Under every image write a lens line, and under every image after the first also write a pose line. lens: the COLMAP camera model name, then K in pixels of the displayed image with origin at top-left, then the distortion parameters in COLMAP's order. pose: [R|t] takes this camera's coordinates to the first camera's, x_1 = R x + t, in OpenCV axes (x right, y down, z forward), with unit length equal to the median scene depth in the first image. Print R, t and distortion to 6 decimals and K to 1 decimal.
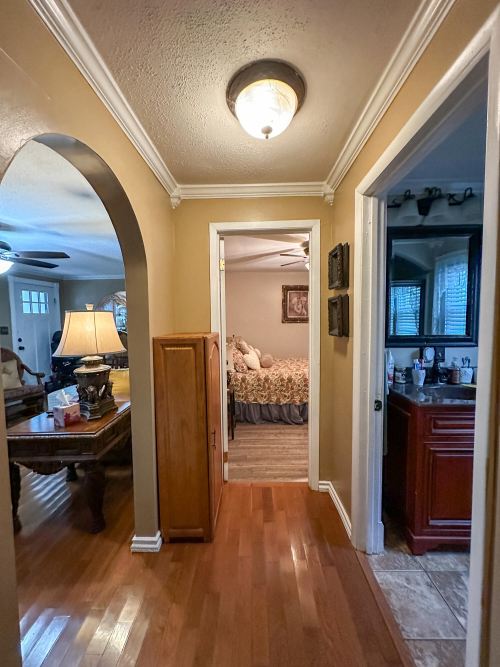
lens RADIAL K [[267.4, 0, 248.7], [0, 267.4, 331.3], [0, 0, 1]] dist [-0.000049, 0.000504]
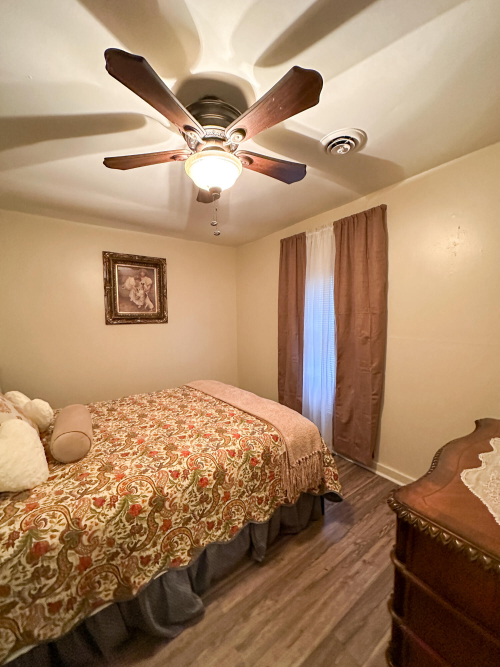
lens RADIAL K [[267.4, 0, 249.8], [0, 267.4, 332.1], [0, 0, 1]] dist [-0.000049, 0.000504]
pose [[0.798654, -0.045821, 0.600043, 0.035845], [0.038984, 0.998942, 0.024394, -0.018277], [-0.600526, 0.003910, 0.799595, 0.422839]]
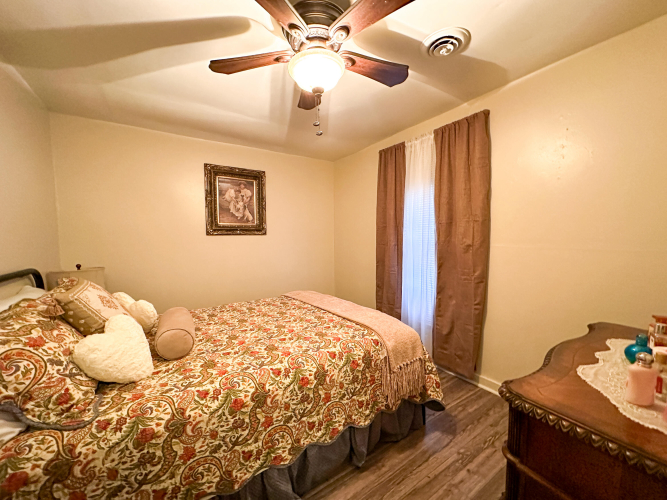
lens RADIAL K [[267.4, 0, 334.1], [0, 267.4, 249.3], [0, 0, 1]] dist [-0.000049, 0.000504]
pose [[0.822569, -0.034134, 0.567639, 0.031115], [0.034127, 0.999361, 0.010641, 0.000183], [-0.567640, 0.010619, 0.823209, 0.427584]]
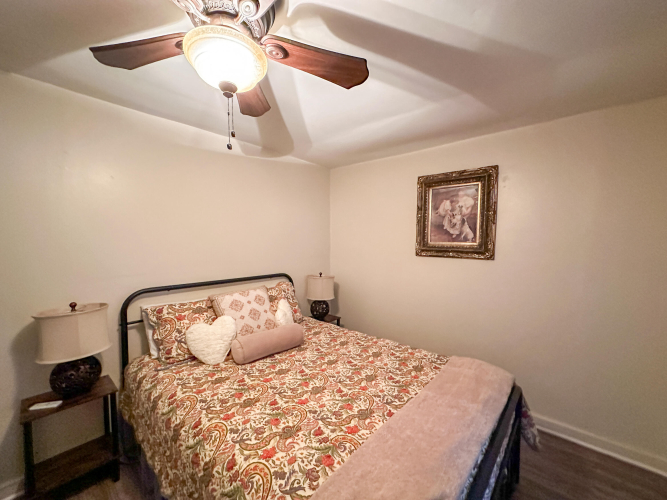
lens RADIAL K [[267.4, 0, 331.9], [0, 267.4, 250.3], [0, 0, 1]] dist [-0.000049, 0.000504]
pose [[0.762392, 0.039721, -0.645895, 0.322004], [-0.043867, 0.998991, 0.009657, -0.039044], [0.645627, 0.020971, 0.763365, 0.544372]]
